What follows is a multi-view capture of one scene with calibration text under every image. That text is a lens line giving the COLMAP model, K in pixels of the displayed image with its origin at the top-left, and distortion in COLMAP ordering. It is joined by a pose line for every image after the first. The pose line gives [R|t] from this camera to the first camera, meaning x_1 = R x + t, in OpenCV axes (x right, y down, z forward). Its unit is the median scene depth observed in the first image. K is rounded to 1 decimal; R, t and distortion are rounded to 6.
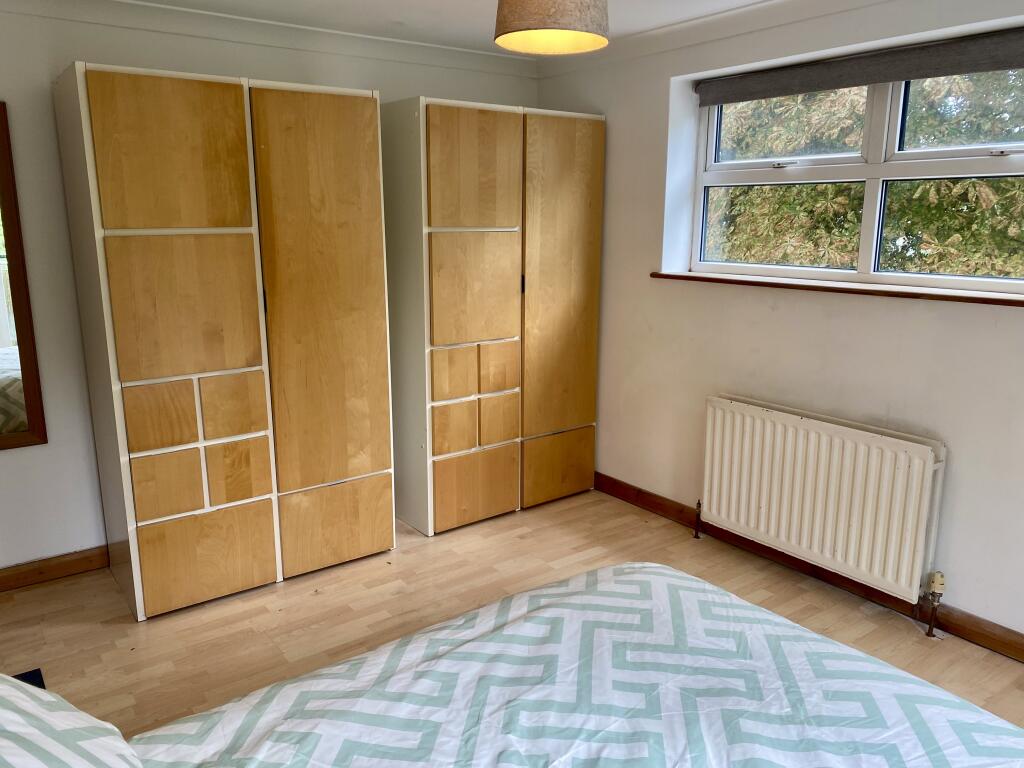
lens RADIAL K [[772.4, 0, 507.2], [0, 772.4, 371.3], [0, 0, 1]] dist [0.093768, -0.131528]
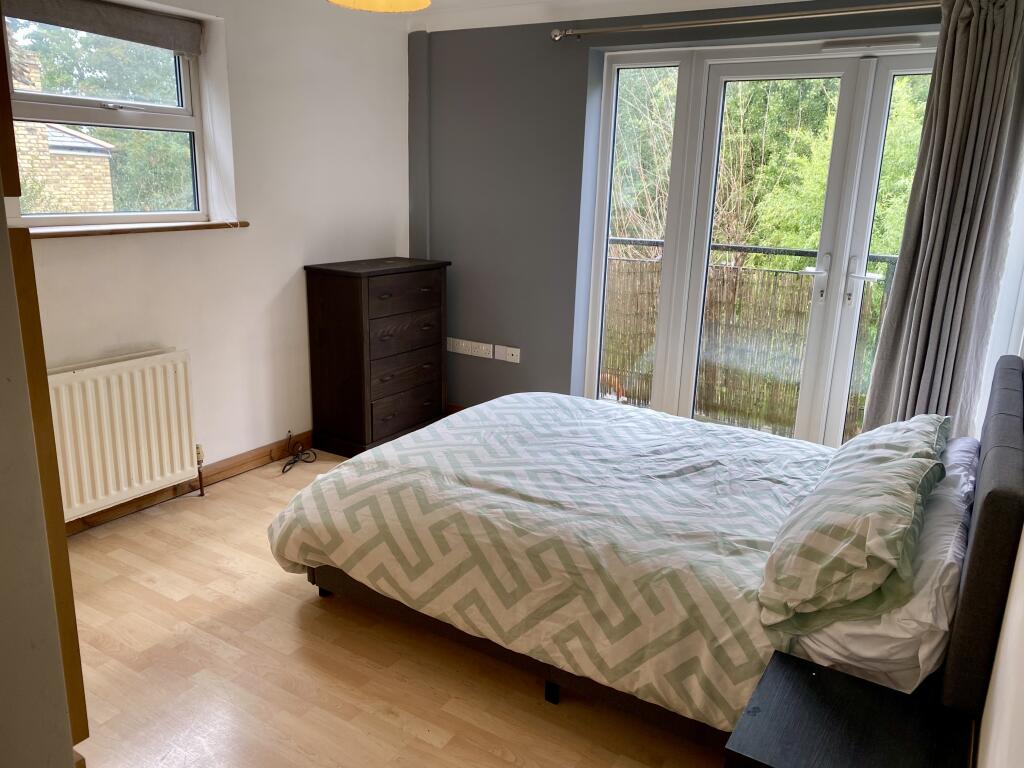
lens RADIAL K [[772.4, 0, 507.2], [0, 772.4, 371.3], [0, 0, 1]] dist [0.093768, -0.131528]
pose [[-0.354083, -0.235838, 0.904990, -1.238692], [0.160245, 0.938071, 0.307155, -0.275329], [-0.921383, 0.253778, -0.294363, 1.447092]]
